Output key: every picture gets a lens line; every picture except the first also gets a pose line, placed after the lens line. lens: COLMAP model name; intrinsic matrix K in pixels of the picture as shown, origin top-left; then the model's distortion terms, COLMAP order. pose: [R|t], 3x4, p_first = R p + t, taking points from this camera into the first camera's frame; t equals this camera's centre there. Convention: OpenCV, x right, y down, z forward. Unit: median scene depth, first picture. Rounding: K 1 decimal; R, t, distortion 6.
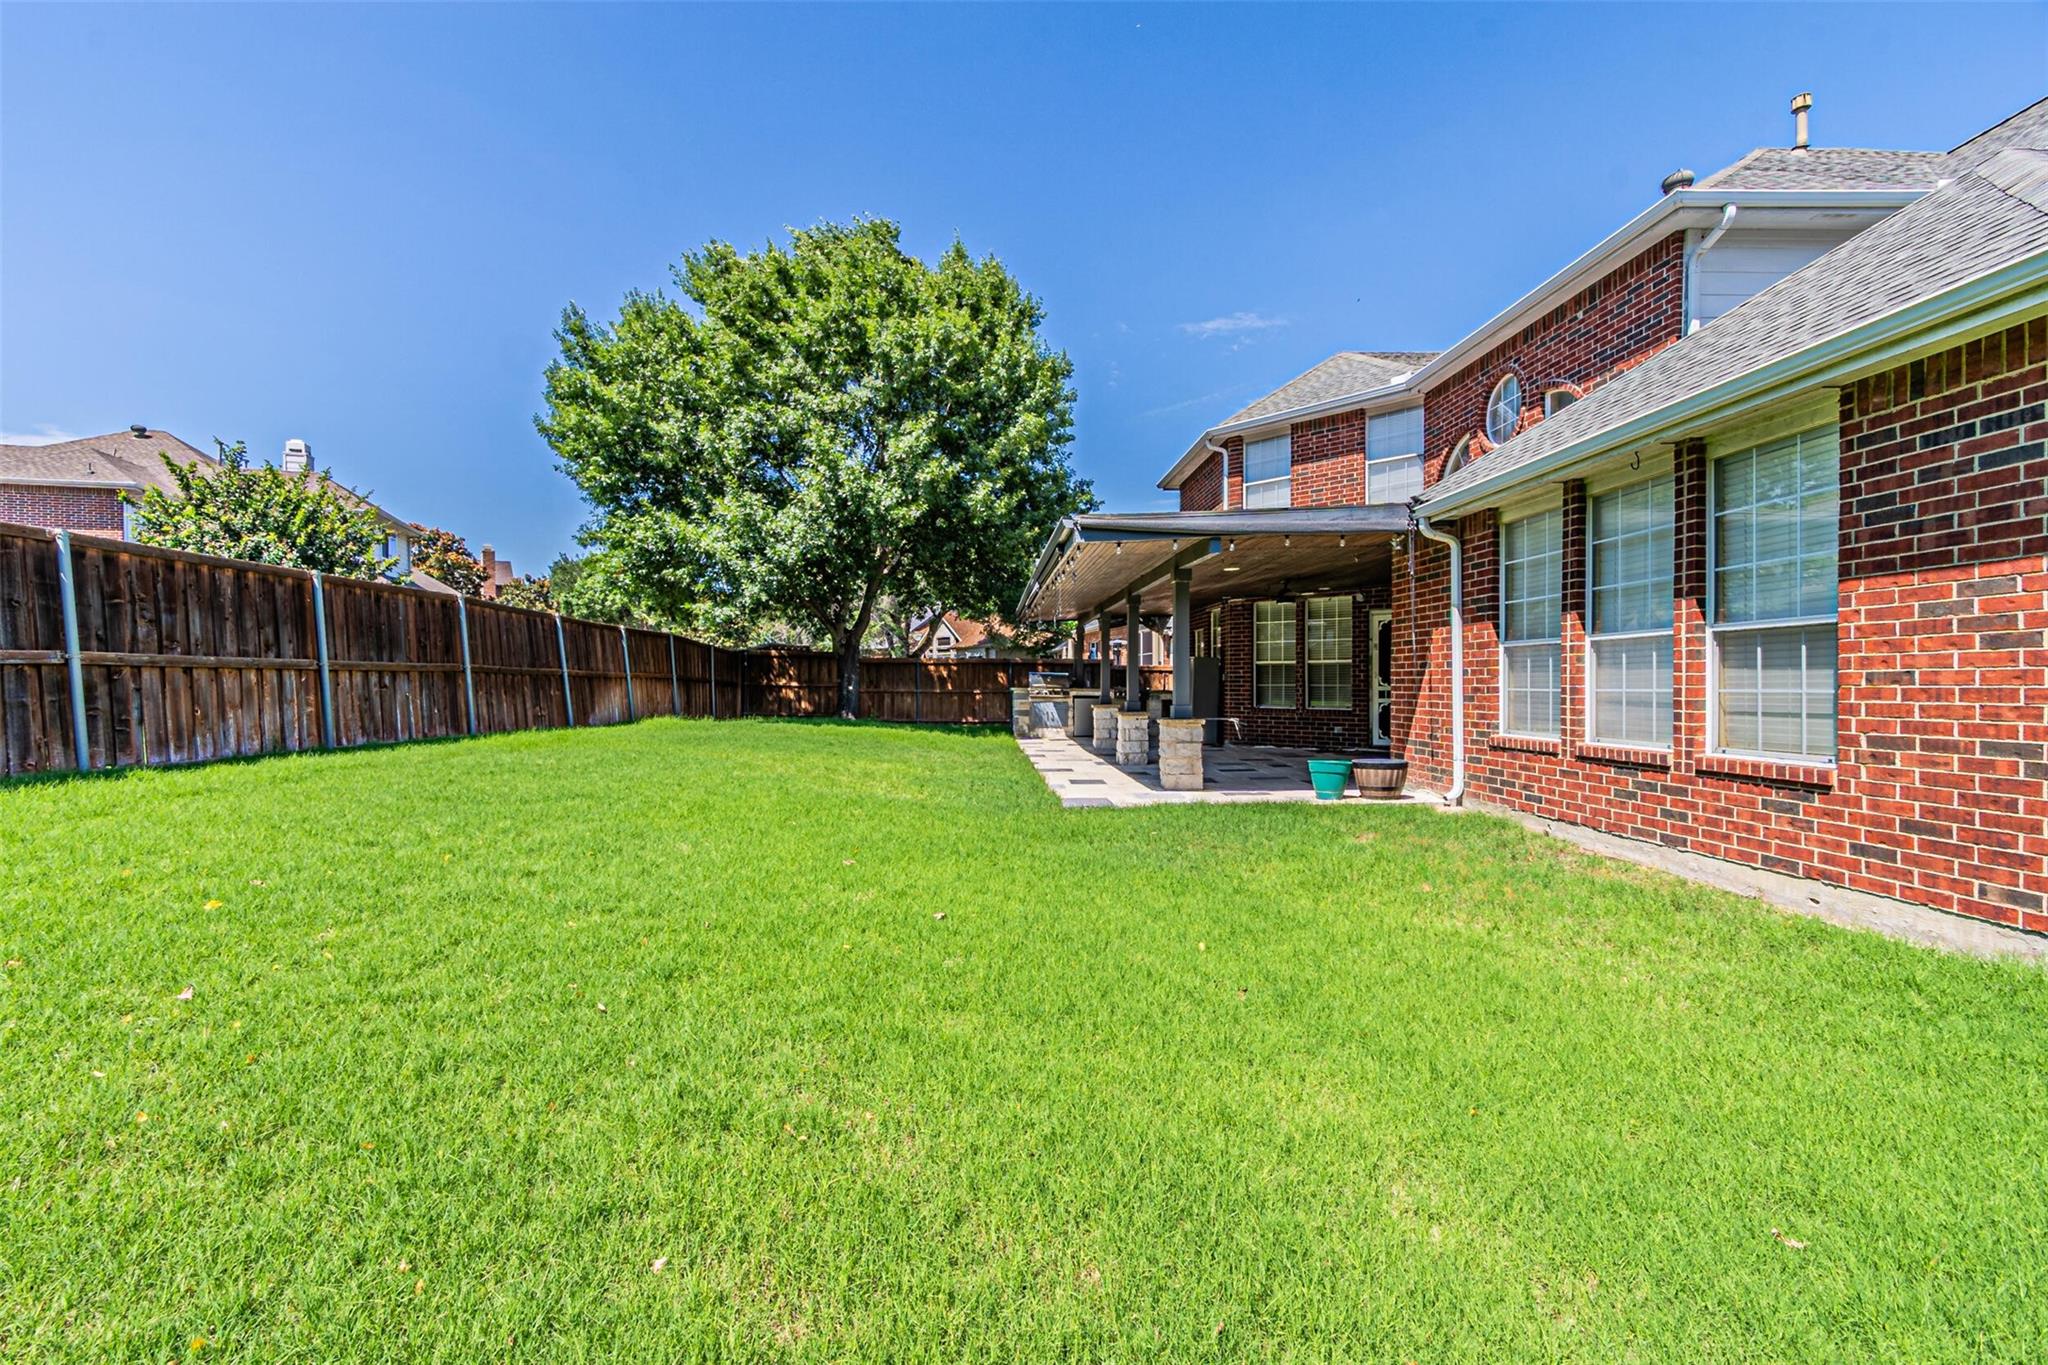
lens RADIAL K [[887.4, 0, 1001.0], [0, 887.4, 685.9], [0, 0, 1]] dist [0.002941, -0.000305]
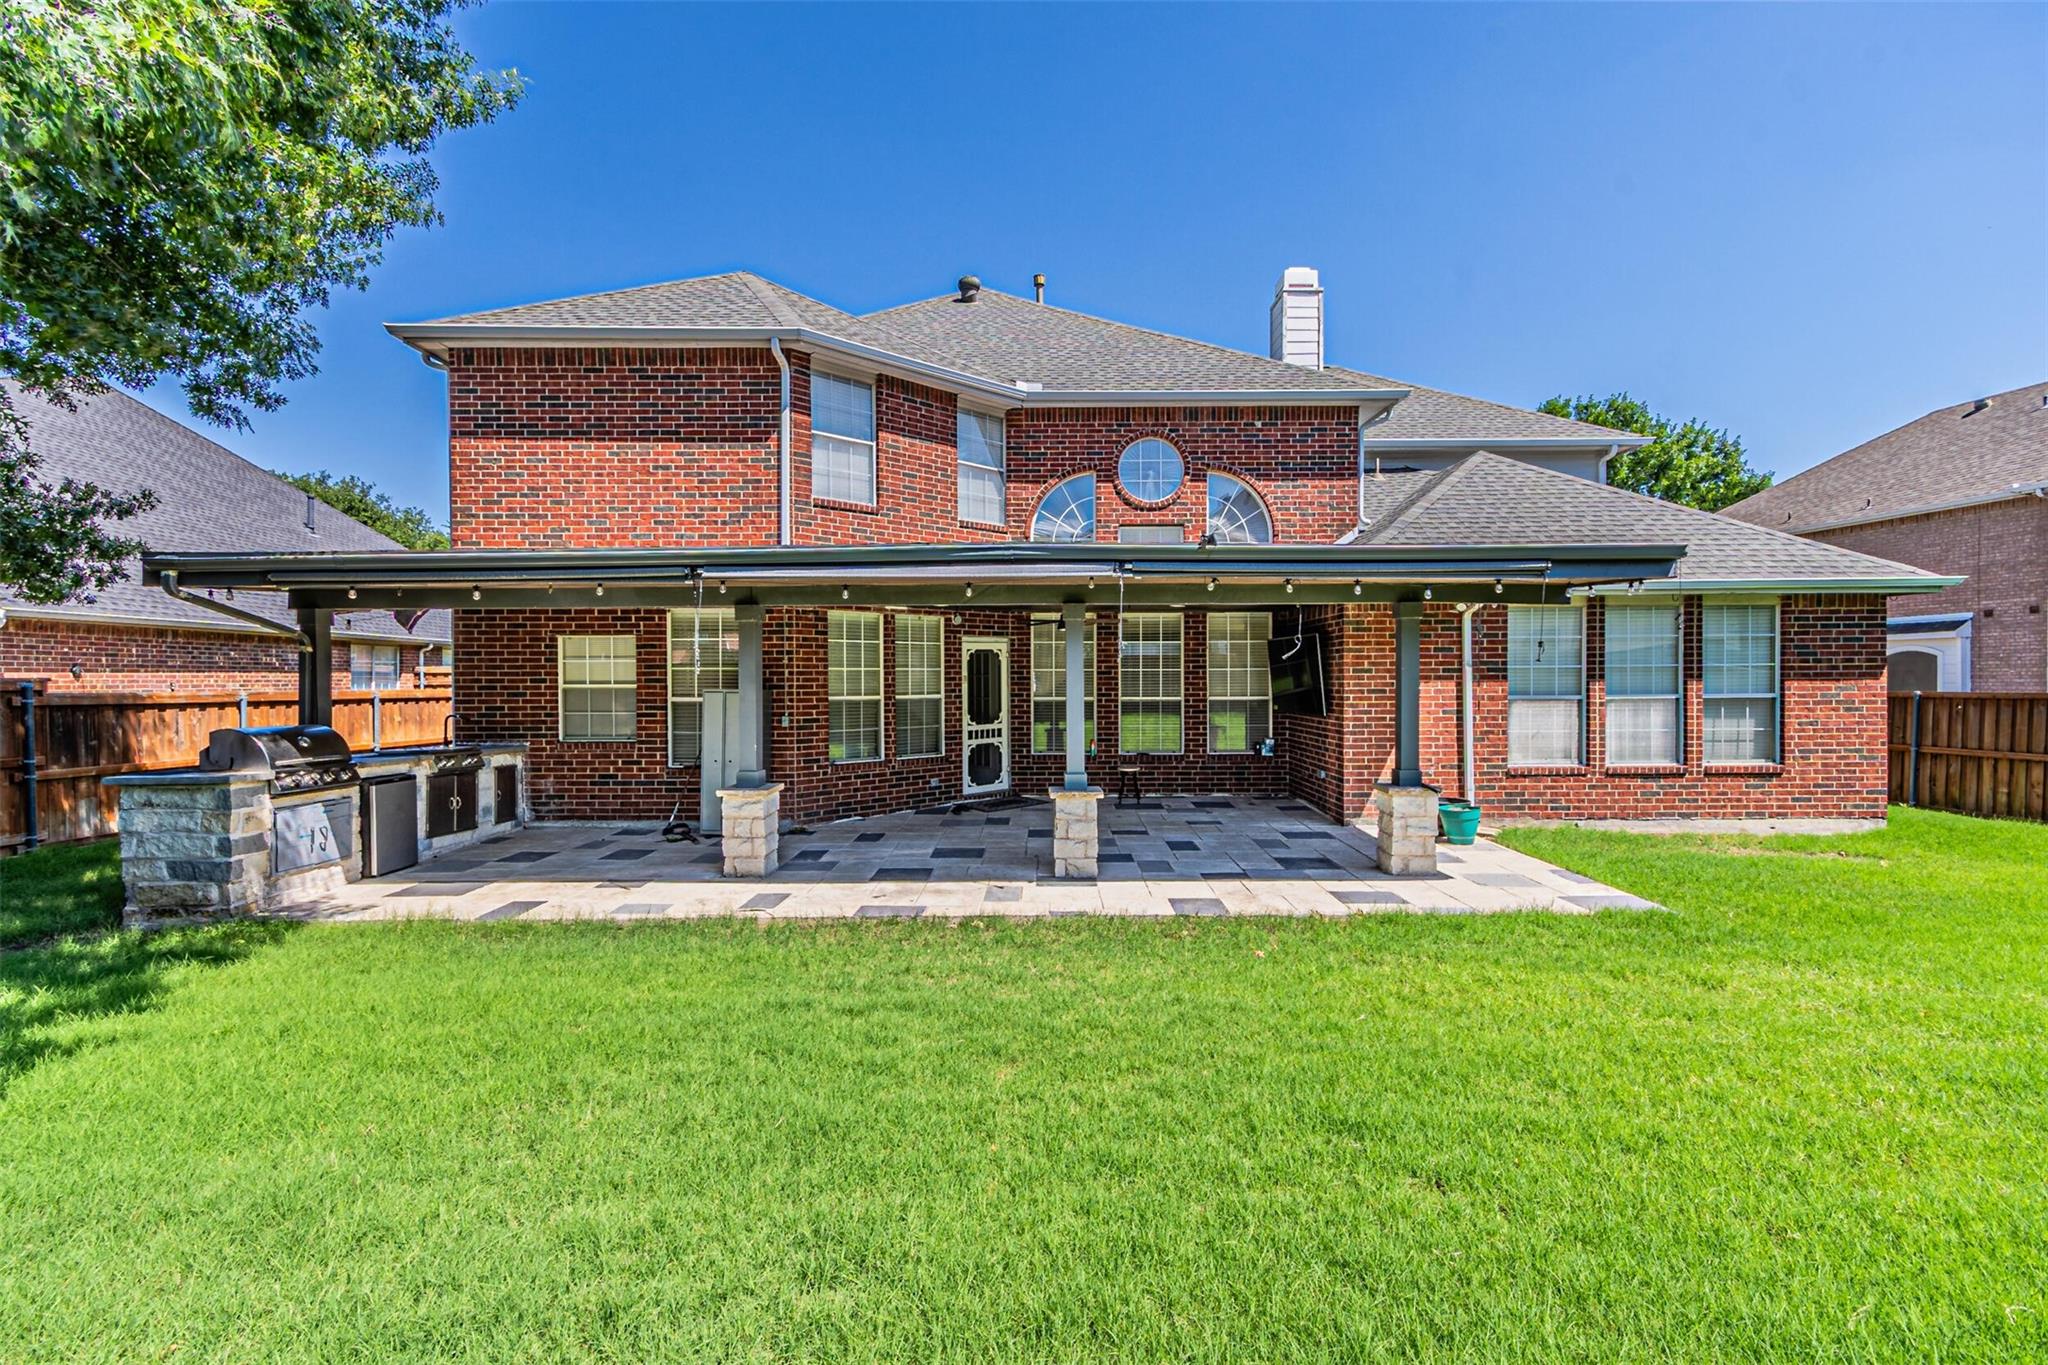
lens RADIAL K [[887.4, 0, 1001.0], [0, 887.4, 685.9], [0, 0, 1]] dist [0.002941, -0.000305]
pose [[0.033232, -0.009191, 0.999405, -0.695160], [0.008577, 0.999924, 0.008911, -0.072789], [-0.999411, 0.008275, 0.033308, 1.508150]]
